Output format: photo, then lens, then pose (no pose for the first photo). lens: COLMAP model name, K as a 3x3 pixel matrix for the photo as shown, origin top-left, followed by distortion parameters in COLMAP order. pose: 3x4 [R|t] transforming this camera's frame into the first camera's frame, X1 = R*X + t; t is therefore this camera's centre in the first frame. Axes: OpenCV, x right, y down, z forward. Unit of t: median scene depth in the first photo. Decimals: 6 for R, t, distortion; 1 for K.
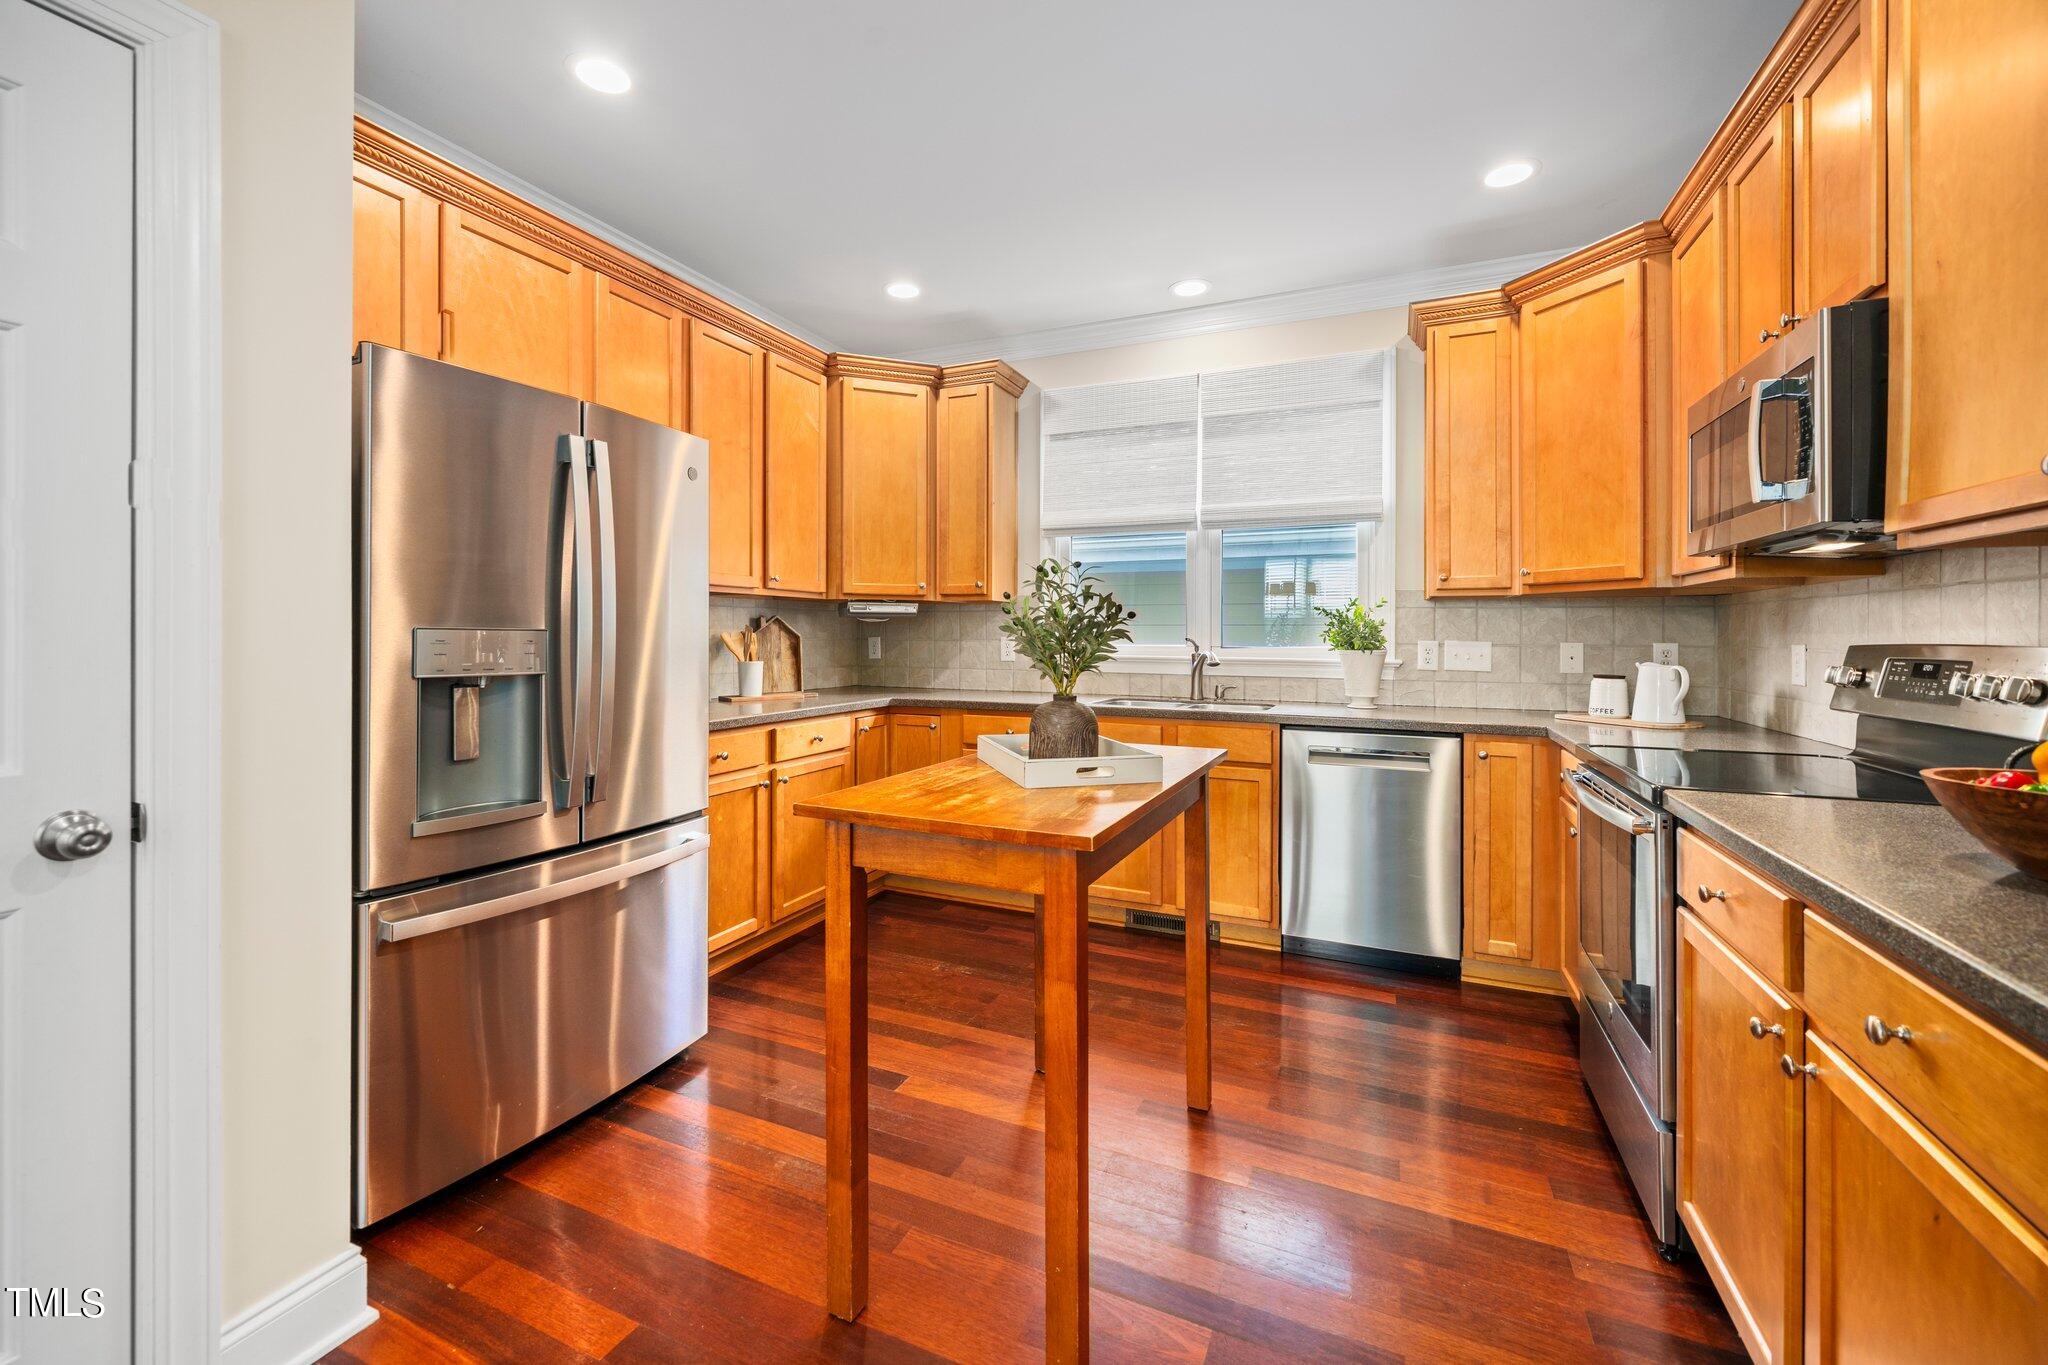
lens RADIAL K [[826.6, 0, 1020.7], [0, 826.6, 635.6], [0, 0, 1]] dist [-0.000237, 0.000025]
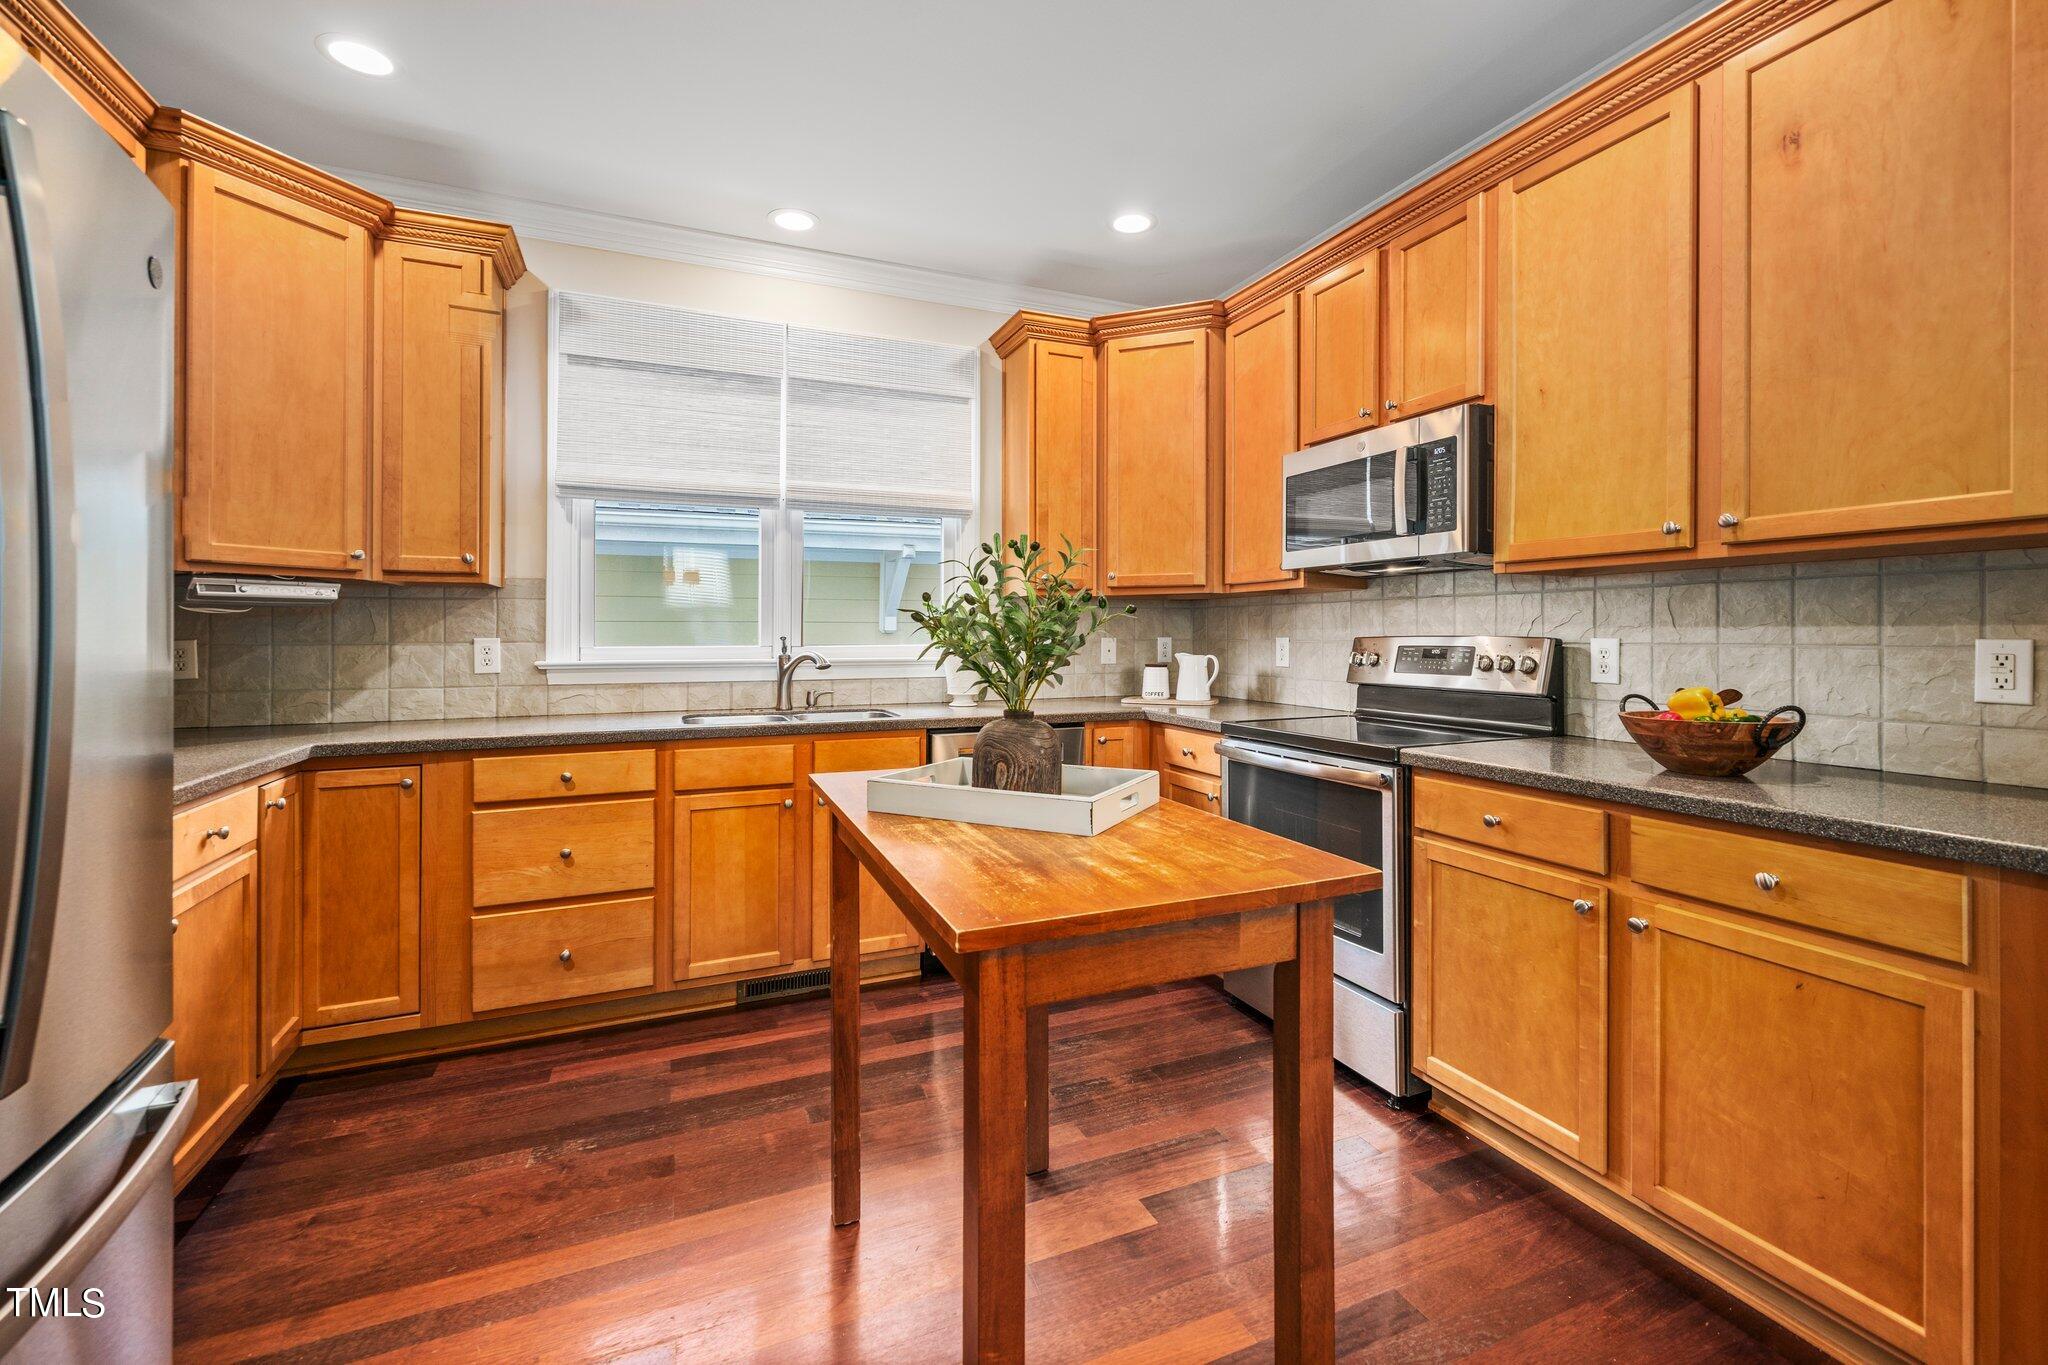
lens RADIAL K [[861.8, 0, 1029.9], [0, 861.8, 632.7], [0, 0, 1]] dist [-0.000412, -0.000498]
pose [[0.675937, -0.005538, 0.736938, -0.270233], [0.005951, 0.999980, 0.002056, -0.001635], [-0.736935, 0.002996, 0.675957, 0.223858]]
